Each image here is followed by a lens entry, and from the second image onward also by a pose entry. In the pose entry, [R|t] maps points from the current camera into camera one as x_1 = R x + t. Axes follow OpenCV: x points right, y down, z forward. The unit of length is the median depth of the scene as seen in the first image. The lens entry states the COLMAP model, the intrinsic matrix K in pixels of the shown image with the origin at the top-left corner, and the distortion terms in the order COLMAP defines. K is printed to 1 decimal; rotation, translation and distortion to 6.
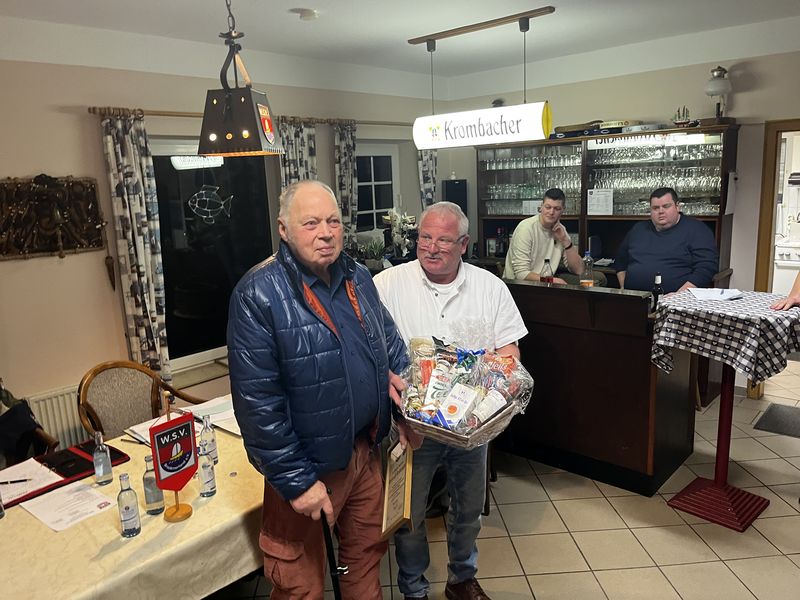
lens RADIAL K [[603.5, 0, 397.8], [0, 603.5, 297.8], [0, 0, 1]] dist [0.061374, -0.082955]
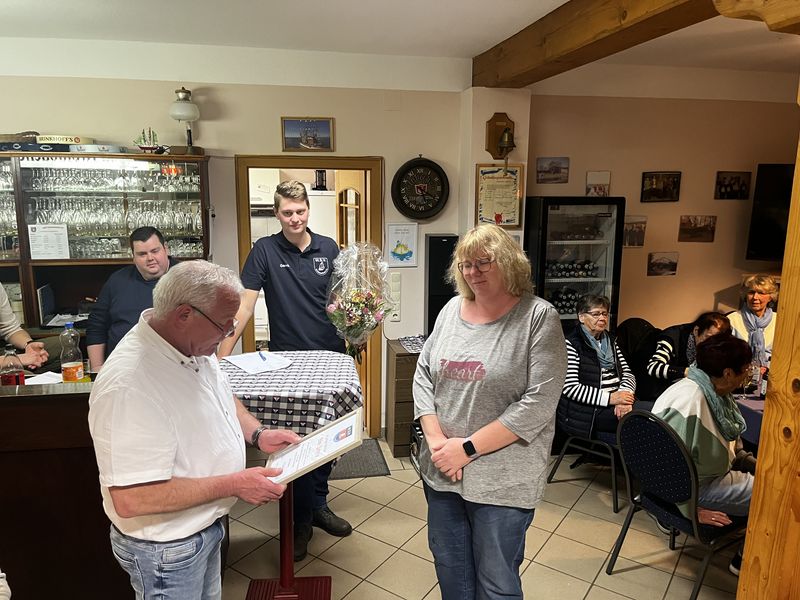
lens RADIAL K [[603.5, 0, 394.0], [0, 603.5, 294.5], [0, 0, 1]] dist [0.061374, -0.082955]
pose [[0.605262, -0.094170, 0.790436, -0.006469], [0.119923, 0.992432, 0.026407, -0.070930], [-0.786941, 0.078808, 0.611975, 0.247893]]
